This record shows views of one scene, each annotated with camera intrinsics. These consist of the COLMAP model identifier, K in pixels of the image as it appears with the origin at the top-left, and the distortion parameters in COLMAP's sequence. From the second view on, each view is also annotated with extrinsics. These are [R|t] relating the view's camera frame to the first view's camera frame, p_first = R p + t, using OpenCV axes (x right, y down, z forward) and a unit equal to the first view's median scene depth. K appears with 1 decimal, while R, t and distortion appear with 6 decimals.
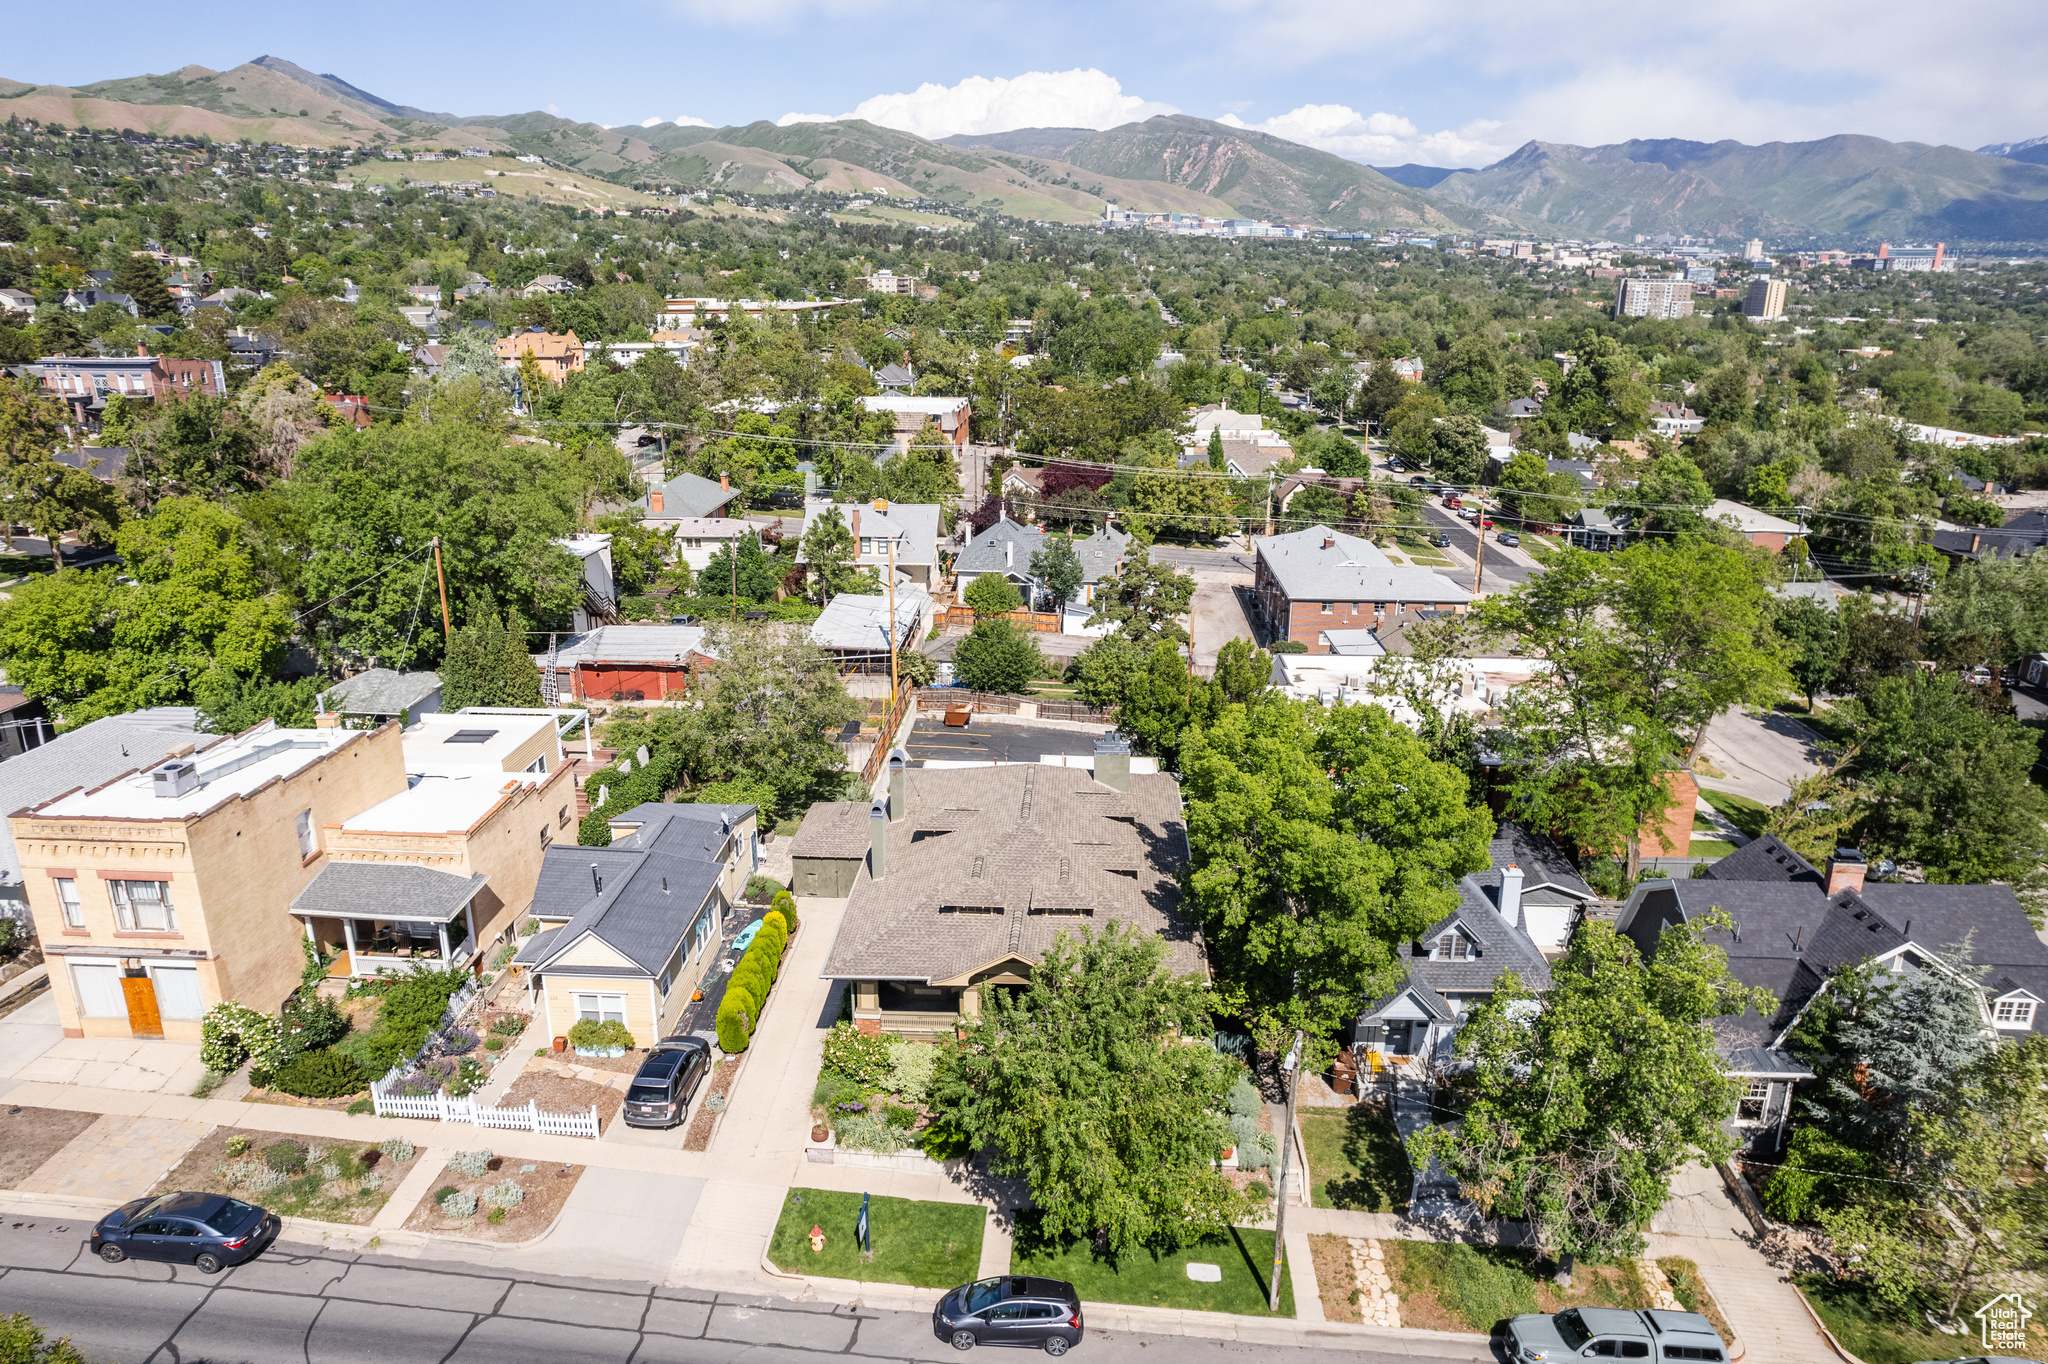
lens RADIAL K [[1319.7, 0, 1021.2], [0, 1319.7, 678.1], [0, 0, 1]] dist [-0.083737, 0.071971]
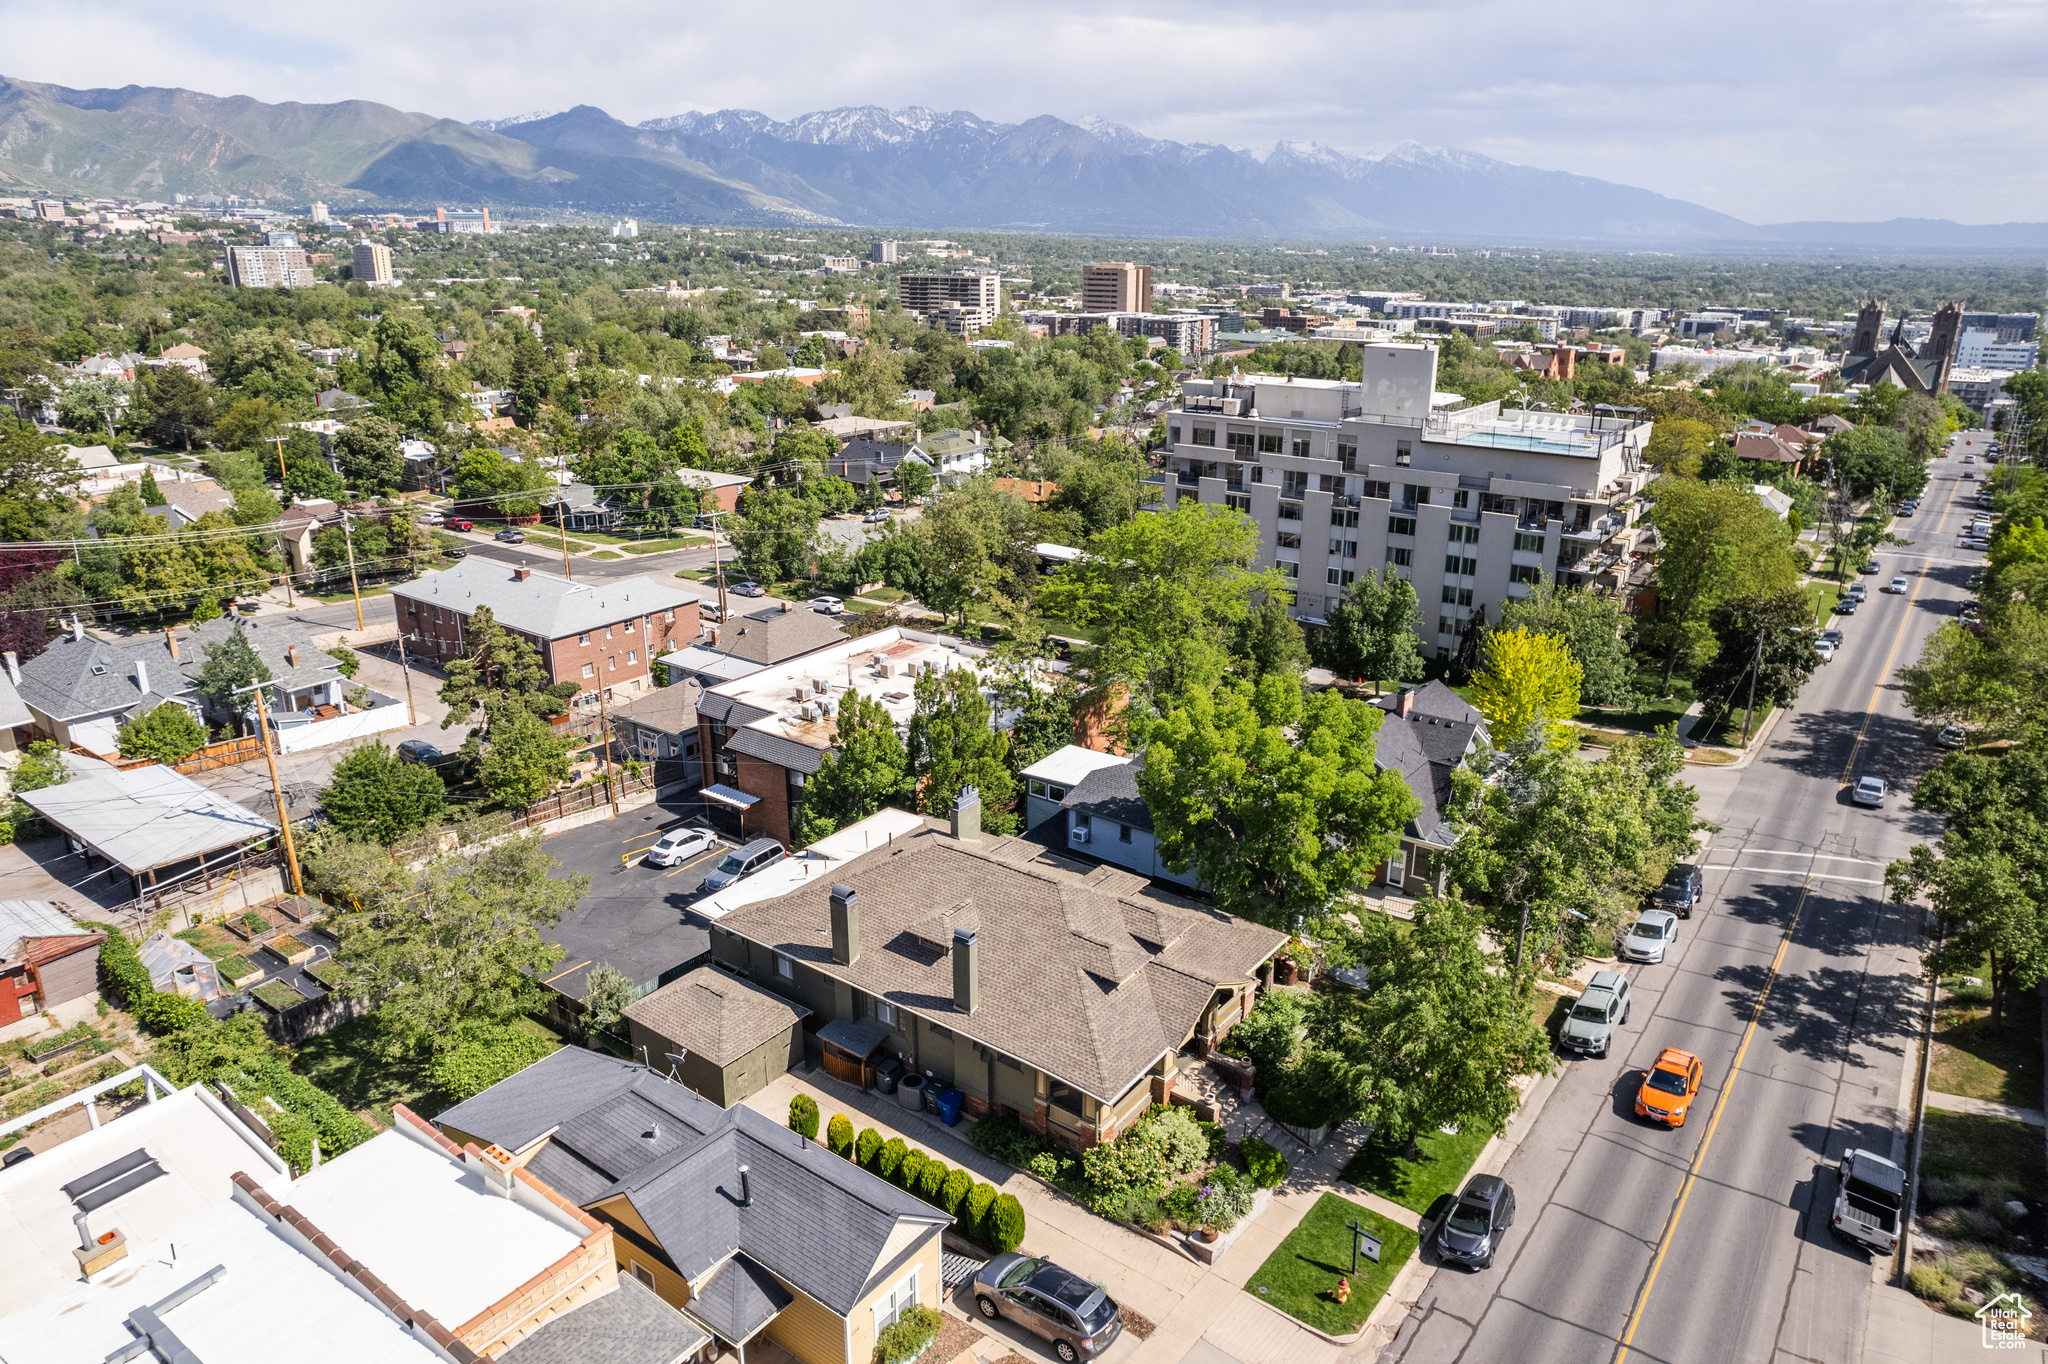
lens RADIAL K [[1319.7, 0, 1021.2], [0, 1319.7, 678.1], [0, 0, 1]] dist [-0.083737, 0.071971]
pose [[0.514275, -0.273846, 0.812730, -0.069267], [0.247841, 0.954673, 0.164845, -0.019108], [-0.821033, 0.116652, 0.558835, 0.039673]]
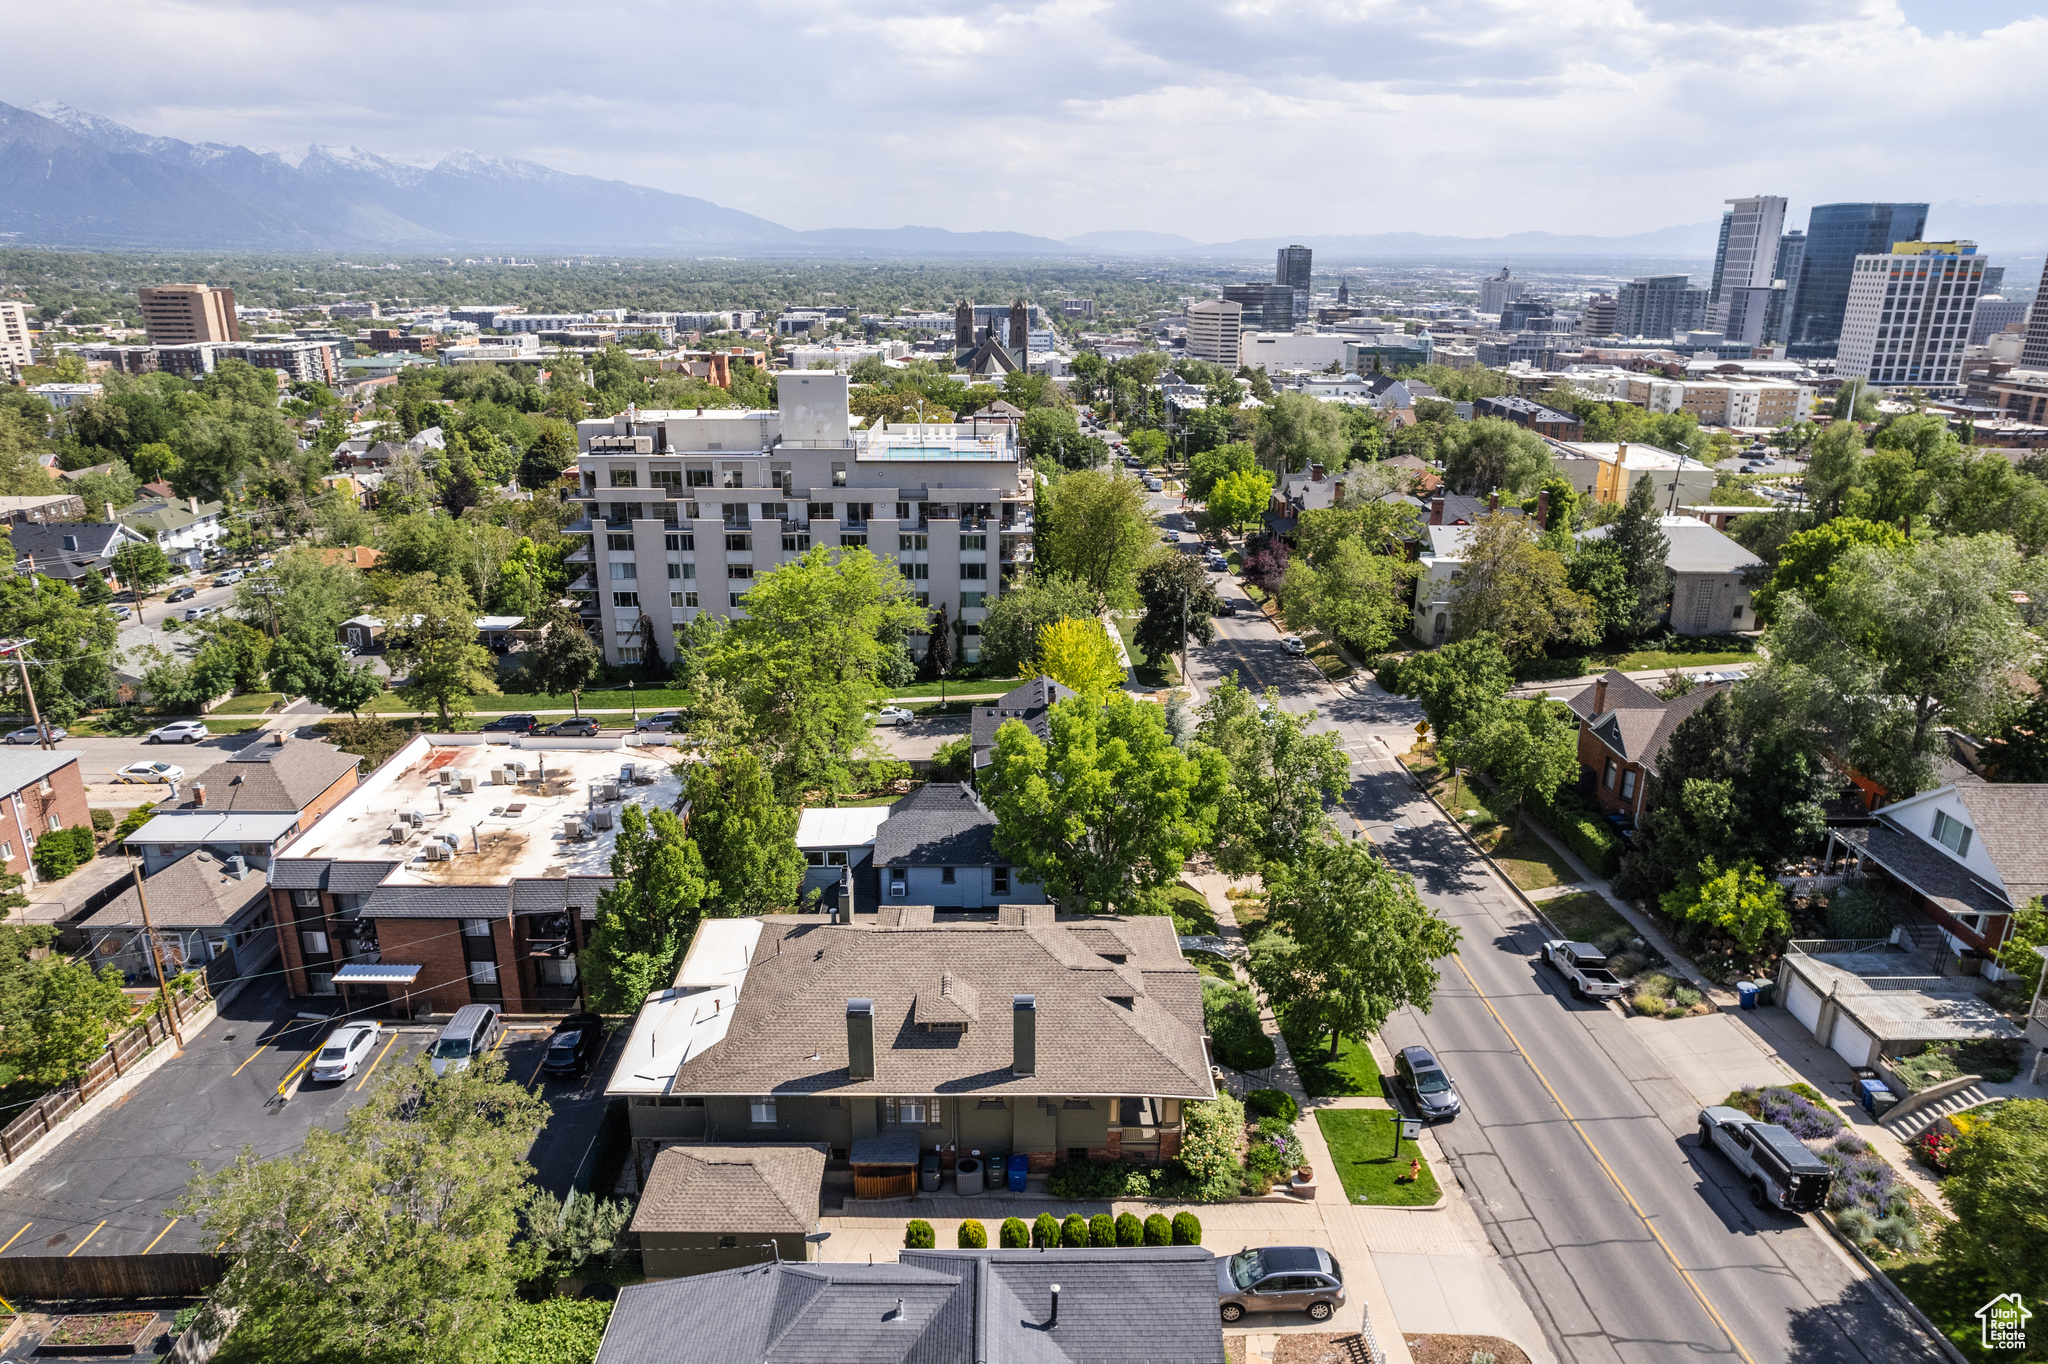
lens RADIAL K [[1319.7, 0, 1021.2], [0, 1319.7, 678.1], [0, 0, 1]] dist [-0.083737, 0.071971]
pose [[-0.113003, -0.310062, 0.943977, -0.080516], [0.282617, 0.900789, 0.329708, -0.036727], [-0.952553, 0.304042, -0.014163, 0.085537]]
